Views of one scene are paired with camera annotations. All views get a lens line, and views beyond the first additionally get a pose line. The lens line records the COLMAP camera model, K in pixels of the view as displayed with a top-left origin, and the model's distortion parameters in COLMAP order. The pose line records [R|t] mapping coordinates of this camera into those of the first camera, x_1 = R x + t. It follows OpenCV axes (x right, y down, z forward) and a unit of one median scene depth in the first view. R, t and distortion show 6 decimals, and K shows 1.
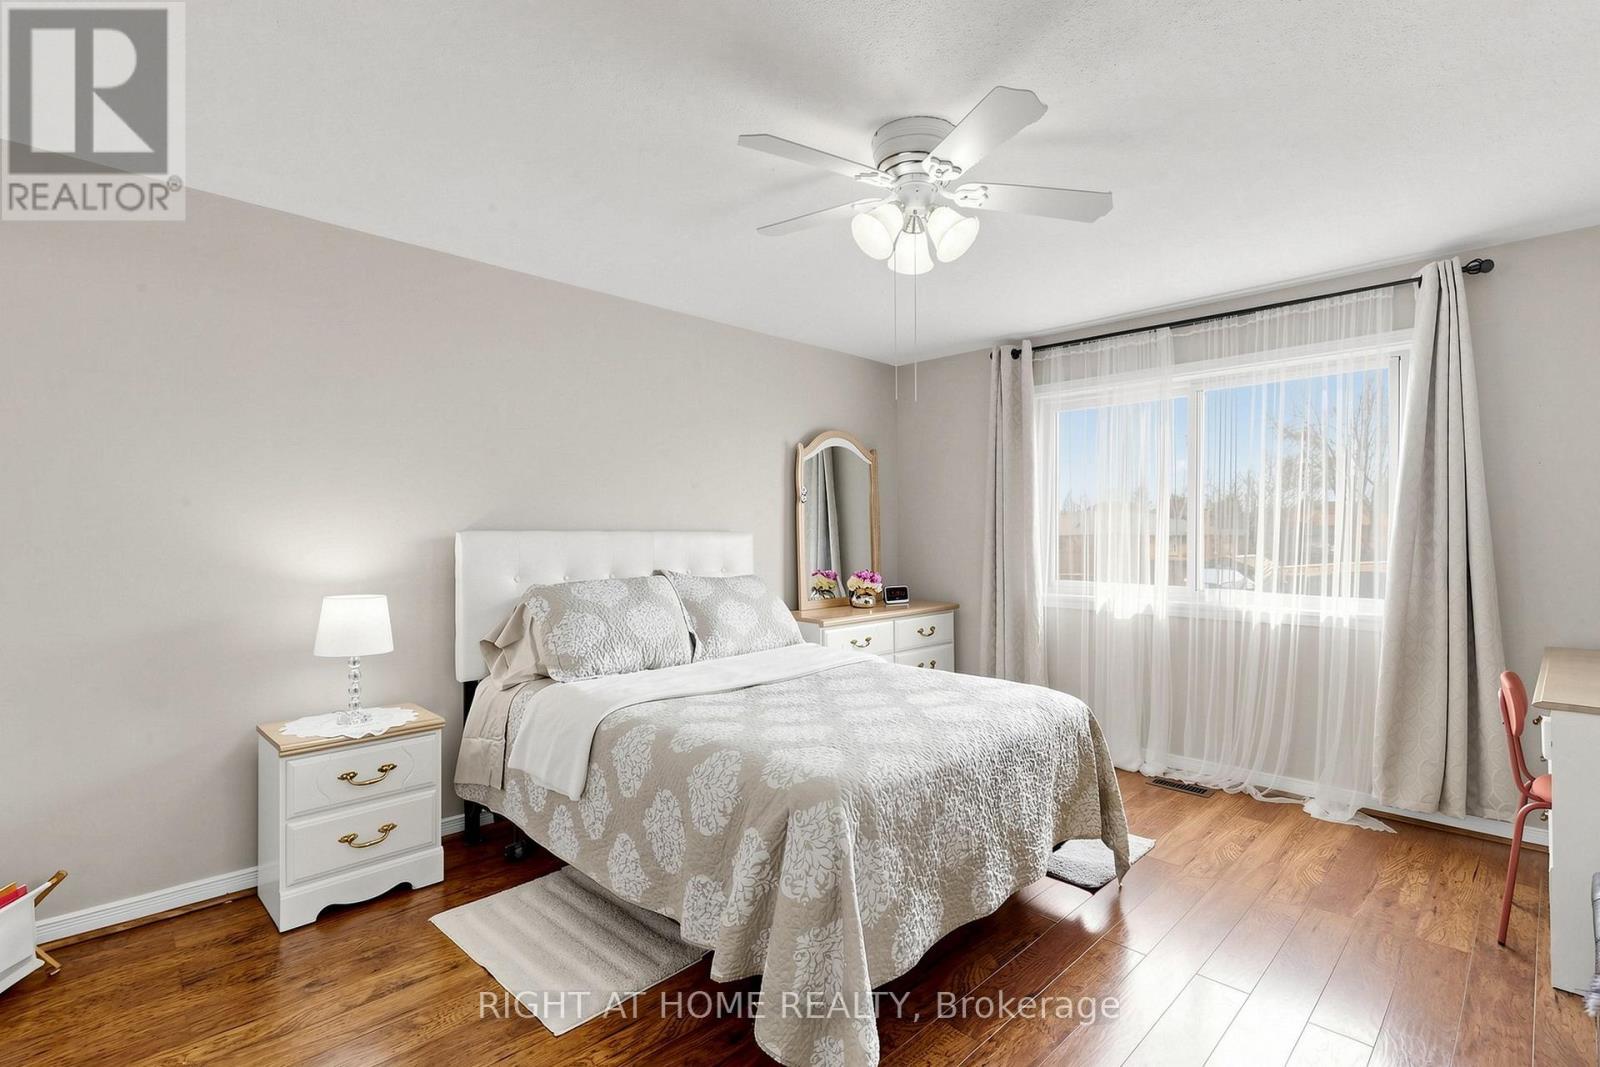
lens RADIAL K [[752.8, 0, 845.5], [0, 752.8, 541.7], [0, 0, 1]] dist [0.000175, -0.000793]
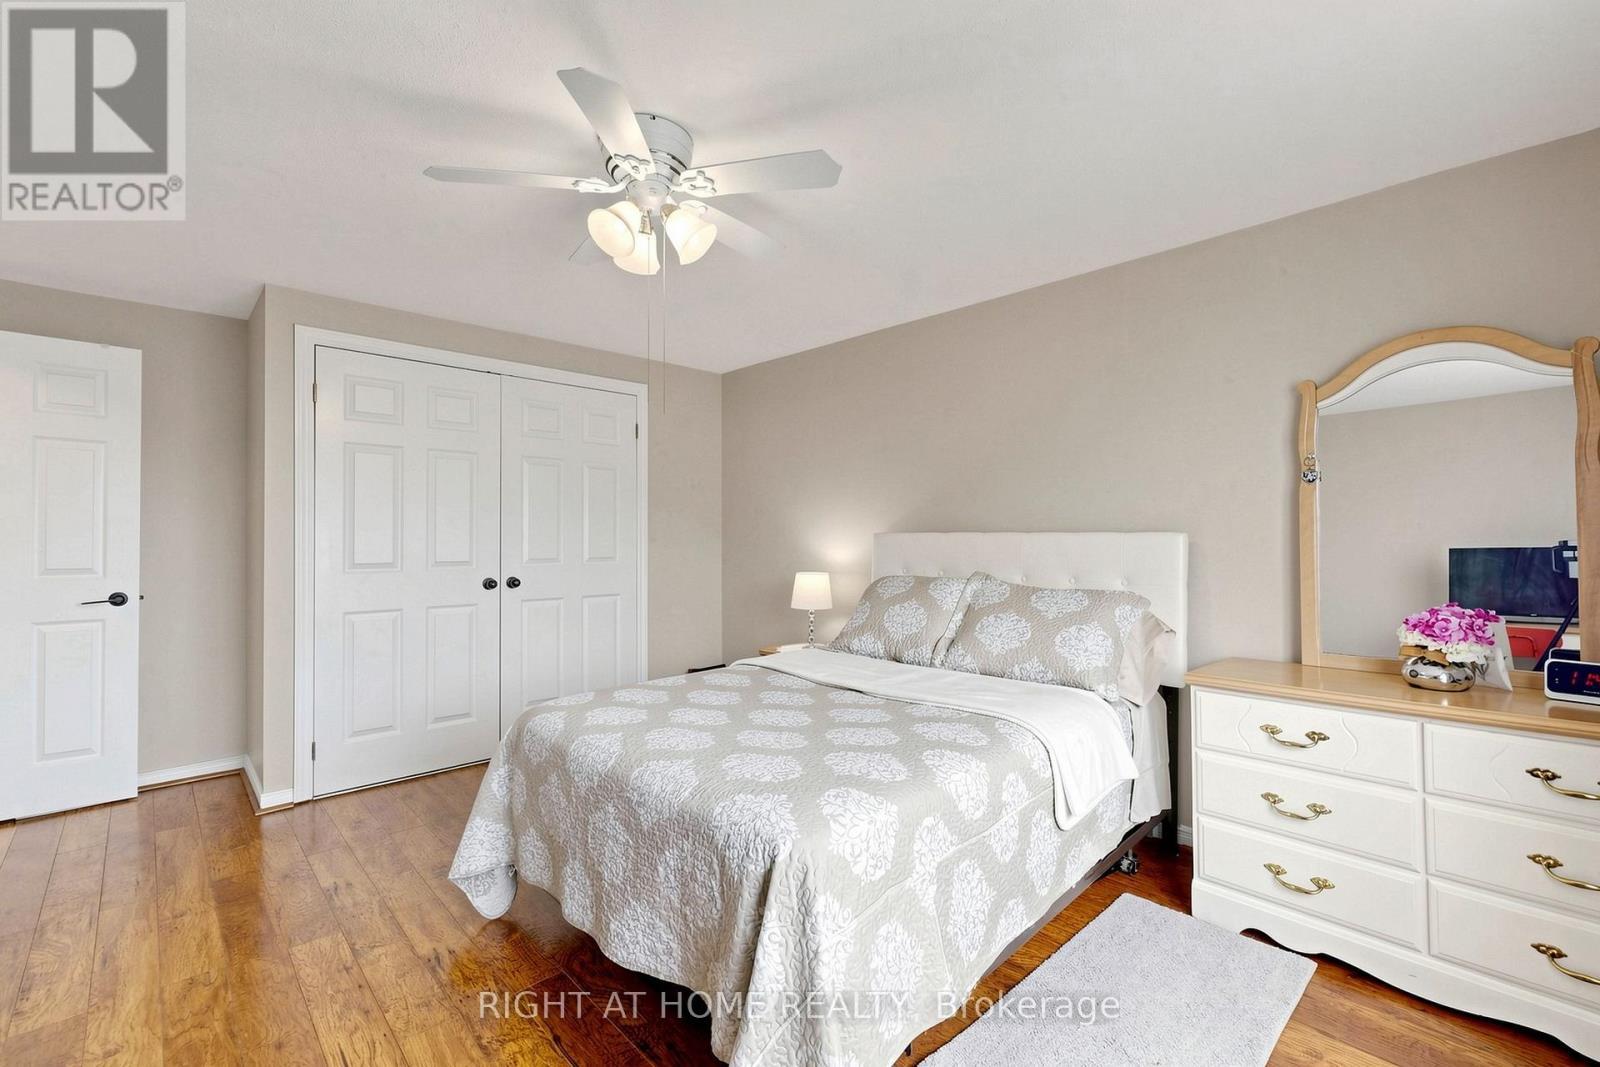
lens RADIAL K [[699.0, 0, 796.9], [0, 699.0, 527.0], [0, 0, 1]] dist [0.000647, 0.000103]
pose [[-0.071457, -0.008232, -0.997410, 0.730445], [-0.007279, 0.999944, -0.007731, -0.012752], [0.997417, 0.006708, -0.071513, 0.912108]]
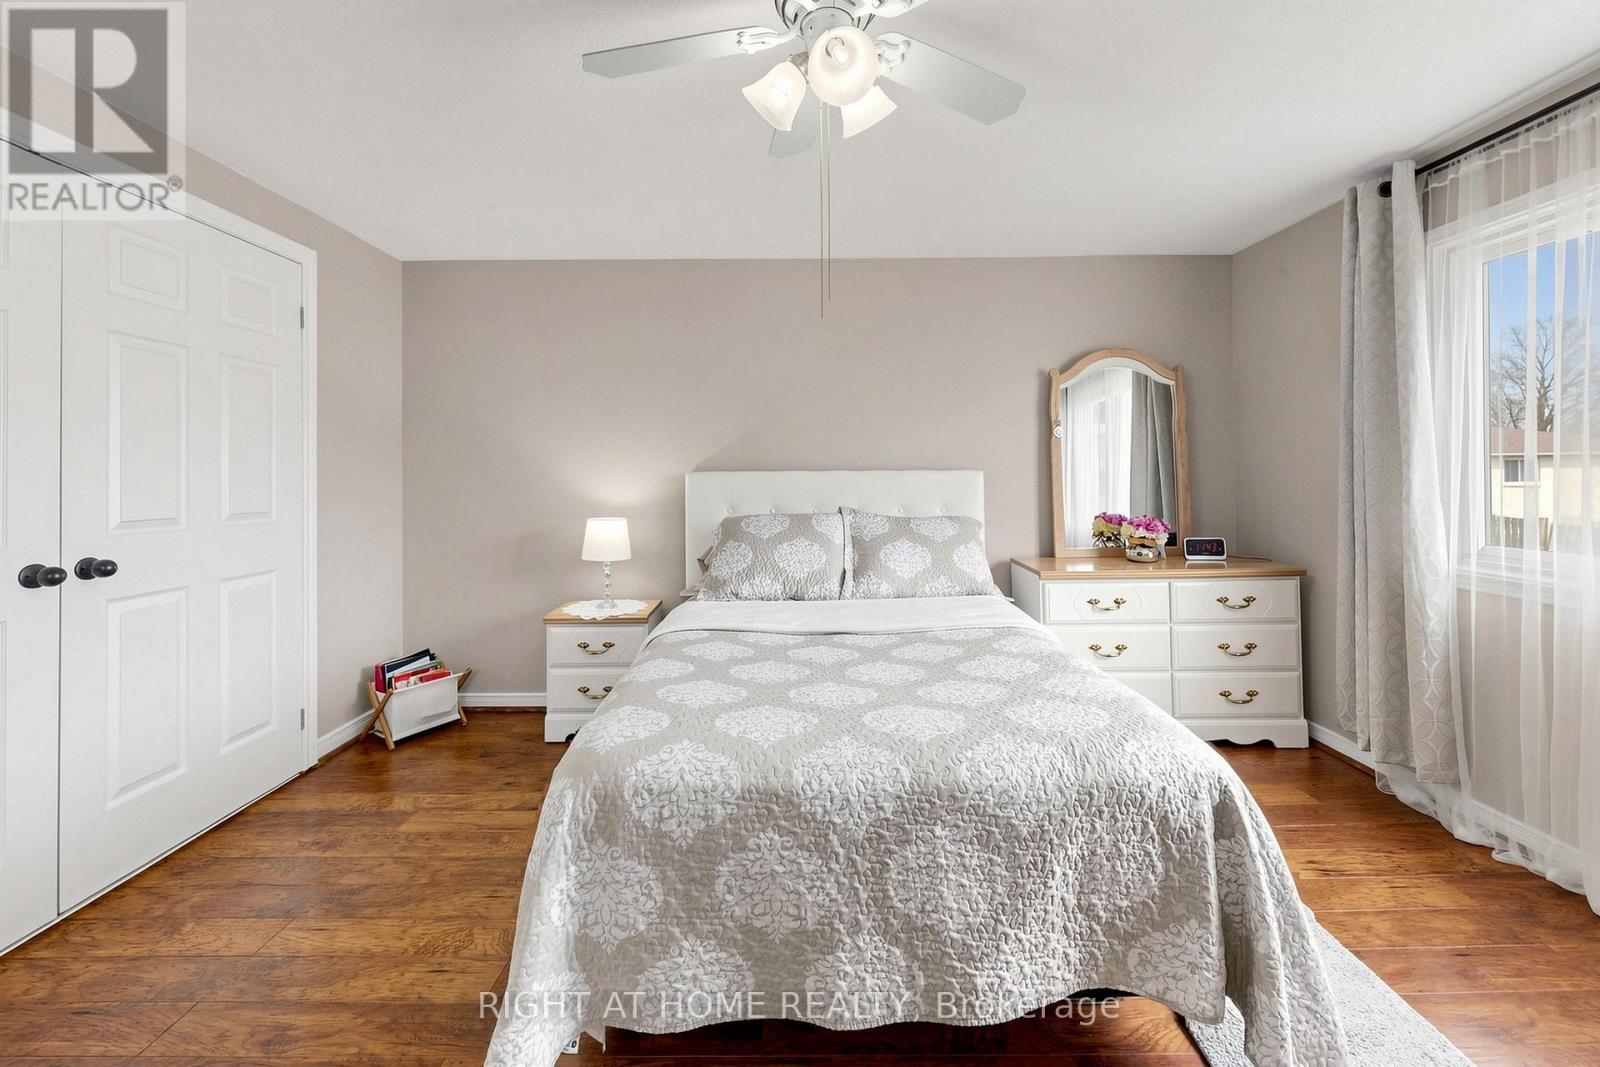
lens RADIAL K [[631.3, 0, 795.0], [0, 631.3, 468.5], [0, 0, 1]] dist [-0.002151, 0.000111]
pose [[0.683721, -0.010599, -0.729667, 0.388261], [-0.000070, 0.999894, -0.014590, -0.003876], [0.729744, 0.010027, 0.683647, 0.379797]]
